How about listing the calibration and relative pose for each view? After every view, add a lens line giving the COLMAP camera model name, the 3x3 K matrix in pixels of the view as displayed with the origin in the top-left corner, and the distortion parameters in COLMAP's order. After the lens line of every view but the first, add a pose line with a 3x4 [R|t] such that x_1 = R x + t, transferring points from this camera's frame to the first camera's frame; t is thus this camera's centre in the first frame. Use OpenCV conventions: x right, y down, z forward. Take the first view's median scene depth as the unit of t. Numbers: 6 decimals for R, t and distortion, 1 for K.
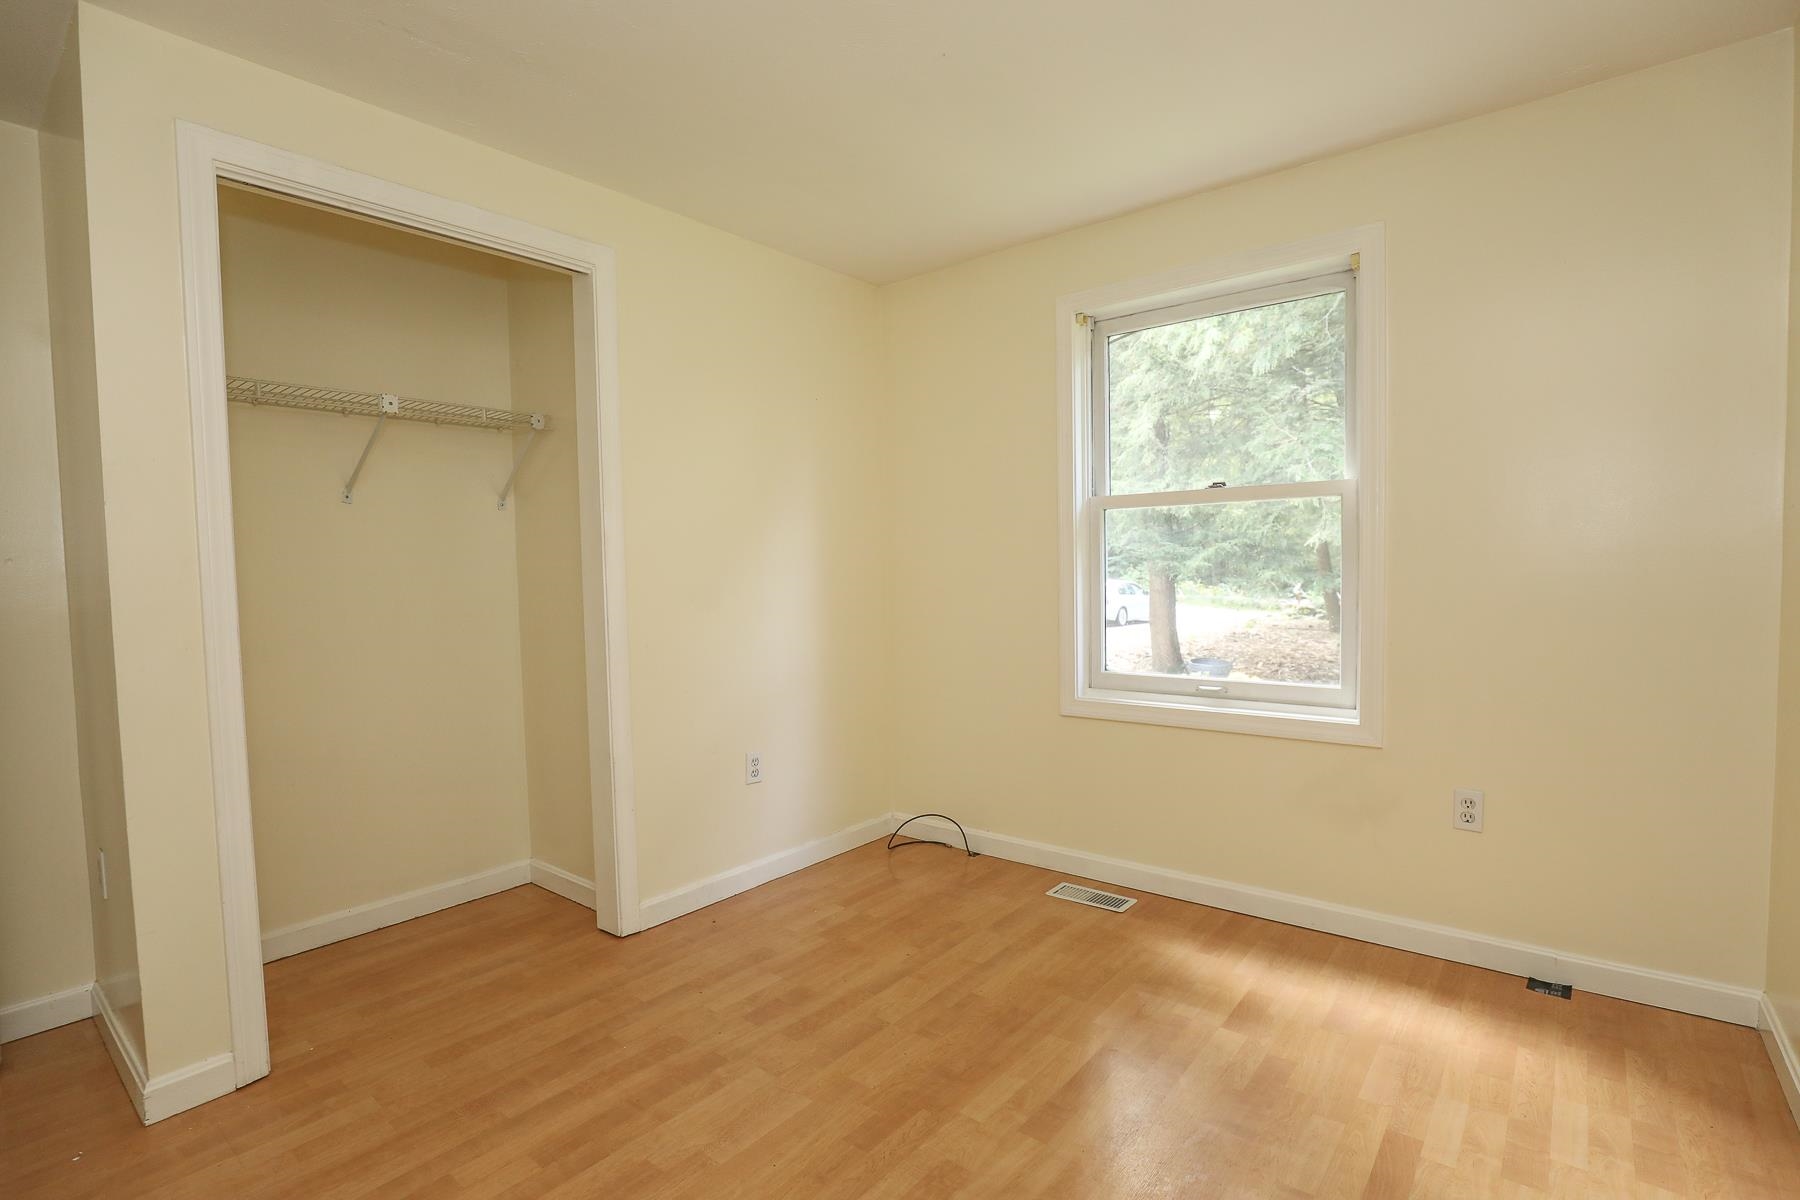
lens RADIAL K [[832.4, 0, 901.3], [0, 832.4, 606.8], [0, 0, 1]] dist [-0.026007, 0.001396]
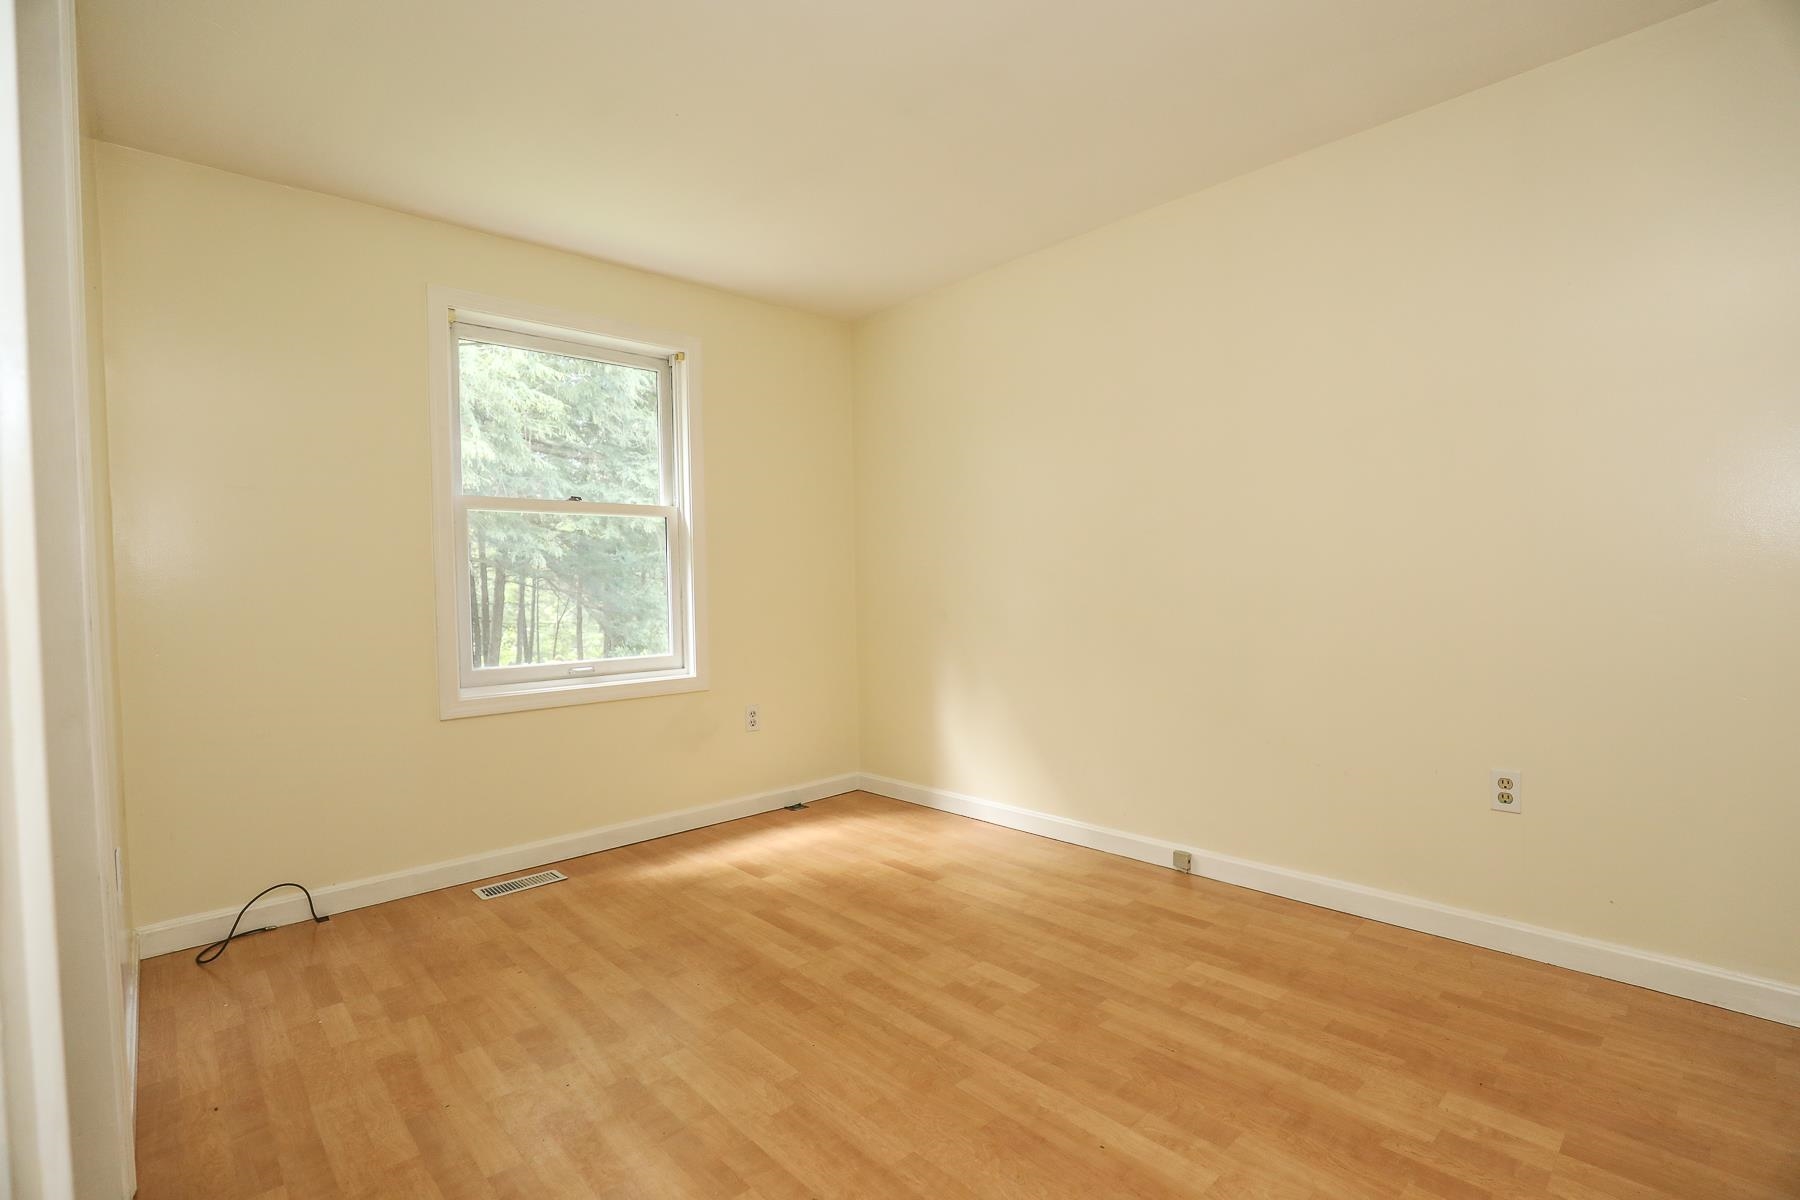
lens RADIAL K [[832.4, 0, 901.3], [0, 832.4, 606.8], [0, 0, 1]] dist [-0.026007, 0.001396]
pose [[0.142979, -0.010186, 0.989673, -0.845059], [0.057052, 0.998369, 0.002034, 0.037583], [-0.988080, 0.056172, 0.143327, 0.434572]]
